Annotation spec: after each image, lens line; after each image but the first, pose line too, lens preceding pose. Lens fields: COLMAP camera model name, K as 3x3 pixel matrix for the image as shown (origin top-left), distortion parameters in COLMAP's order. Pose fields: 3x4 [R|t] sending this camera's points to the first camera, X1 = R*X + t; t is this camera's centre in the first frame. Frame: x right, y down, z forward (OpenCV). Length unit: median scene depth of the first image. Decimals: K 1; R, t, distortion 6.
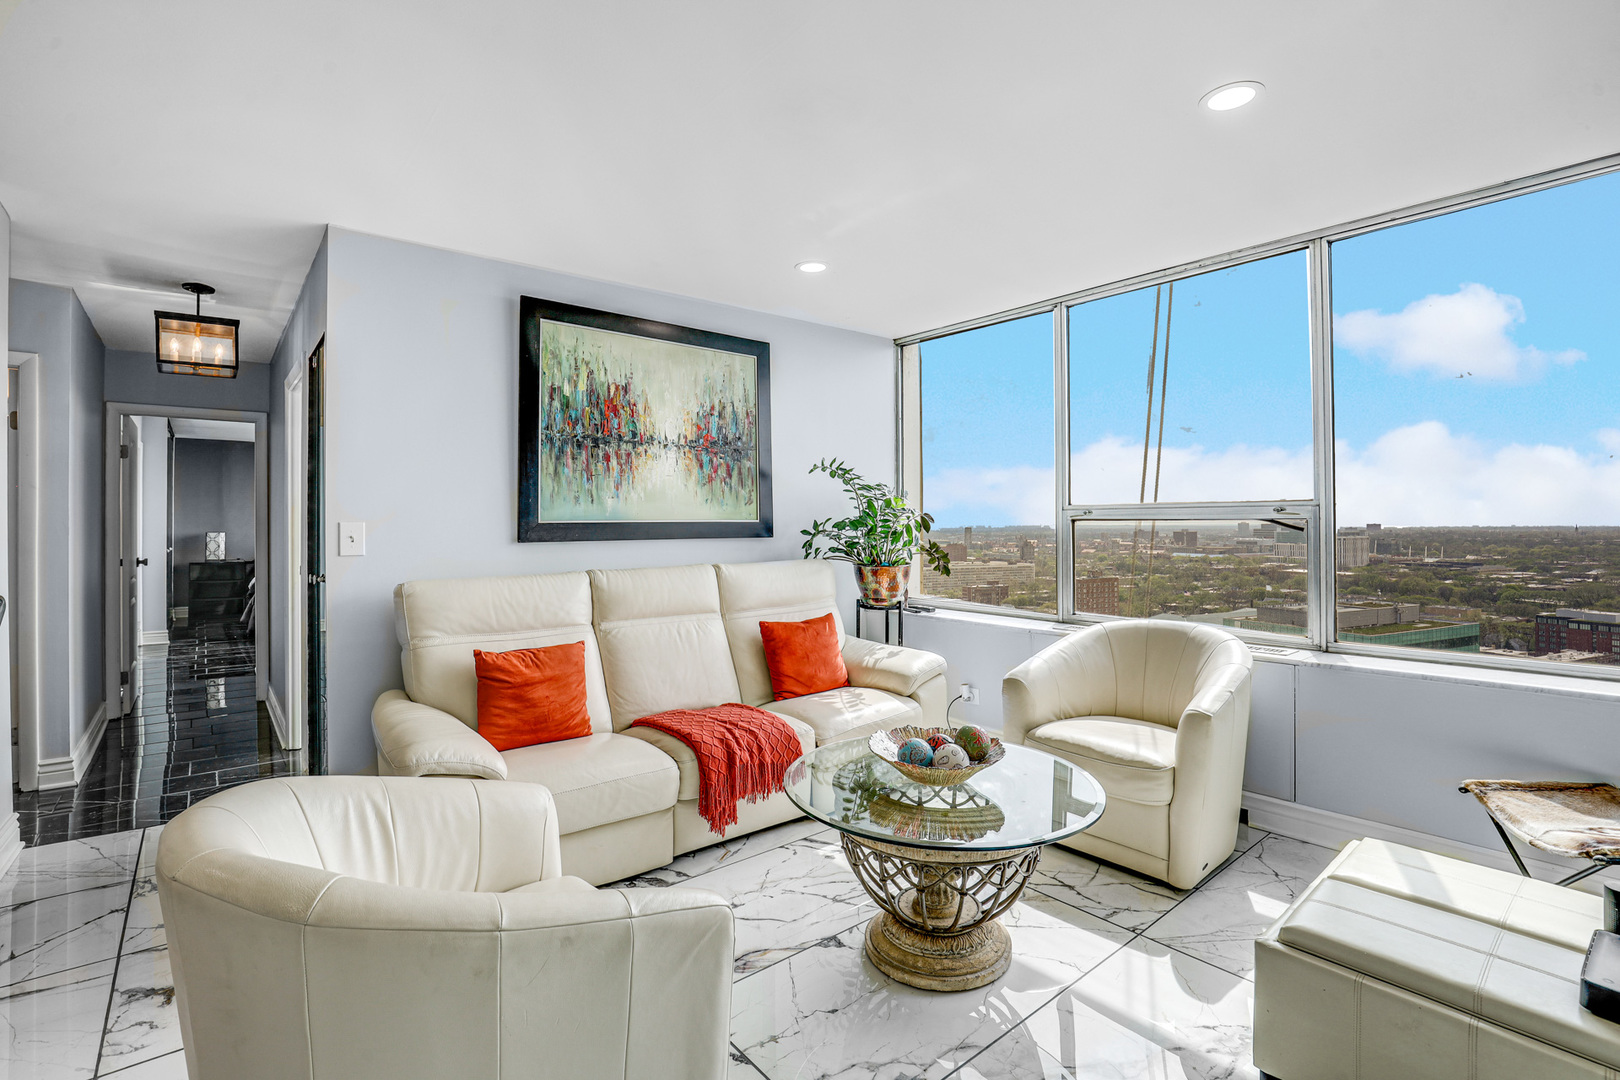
lens RADIAL K [[745.9, 0, 815.1], [0, 745.9, 529.0], [0, 0, 1]] dist [-0.023045, 0.000656]
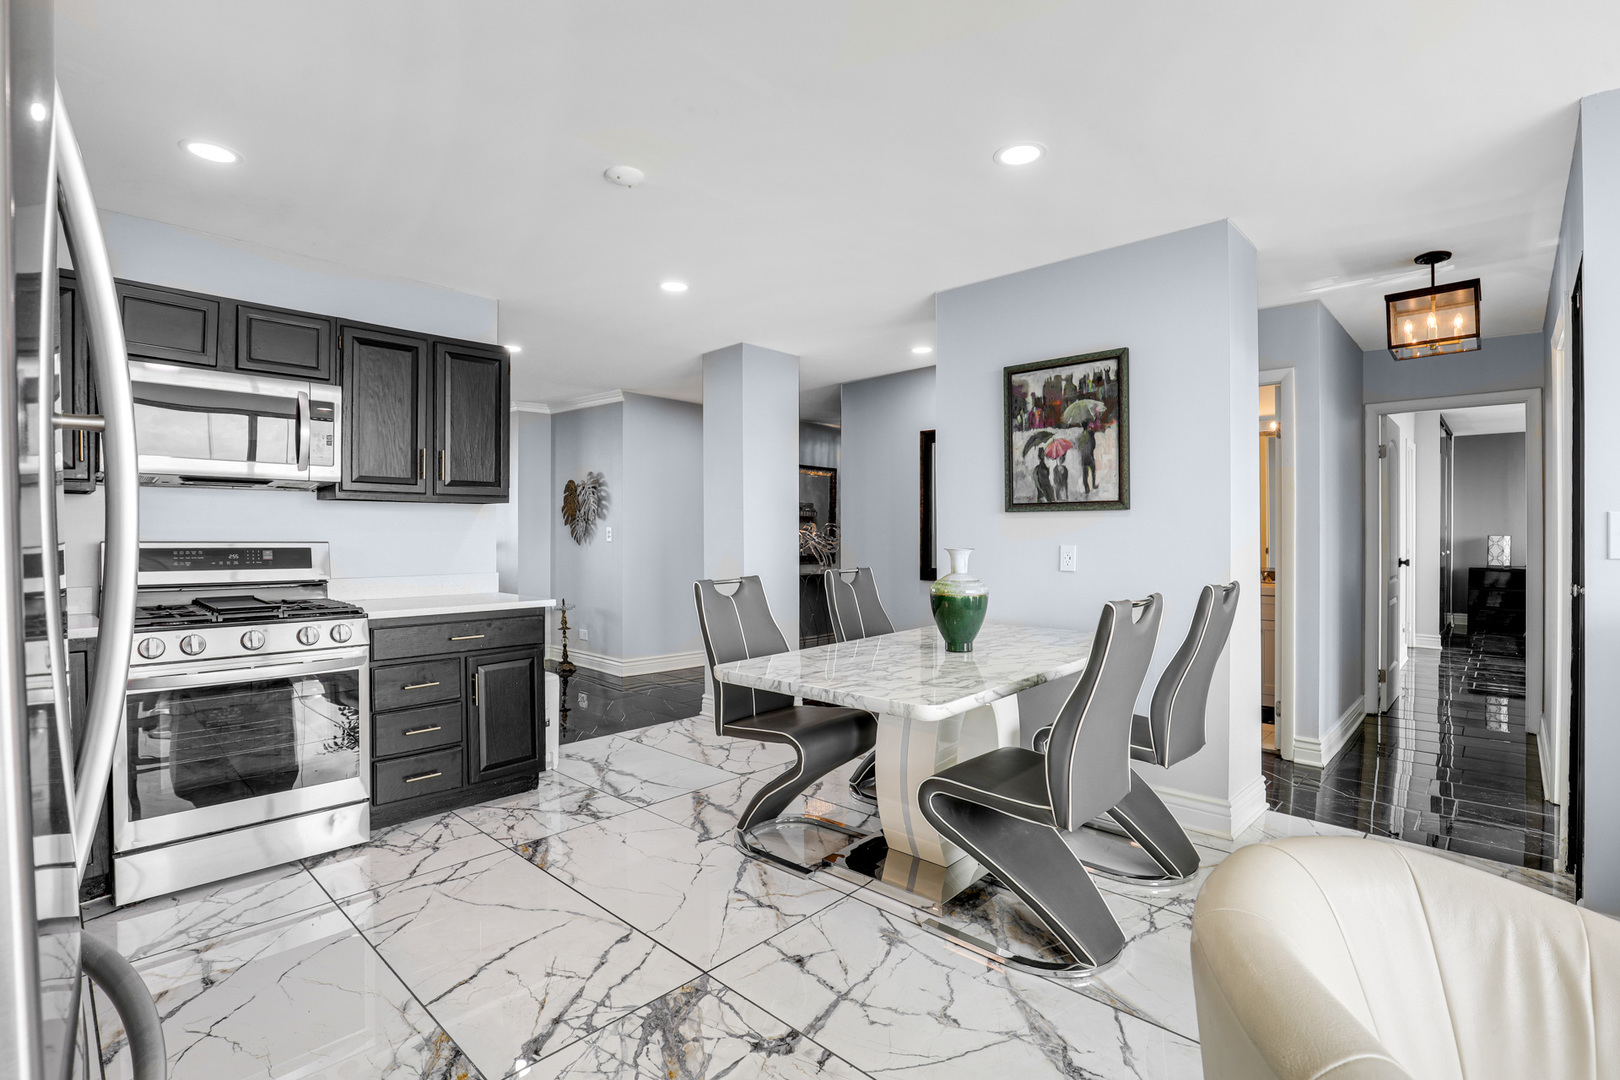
lens RADIAL K [[762.4, 0, 813.5], [0, 762.4, 537.0], [0, 0, 1]] dist [-0.023750, 0.001248]
pose [[0.124456, 0.006505, -0.992204, -0.017692], [-0.004567, 0.999972, 0.005983, 0.010491], [0.992215, 0.003787, 0.124483, 0.106830]]
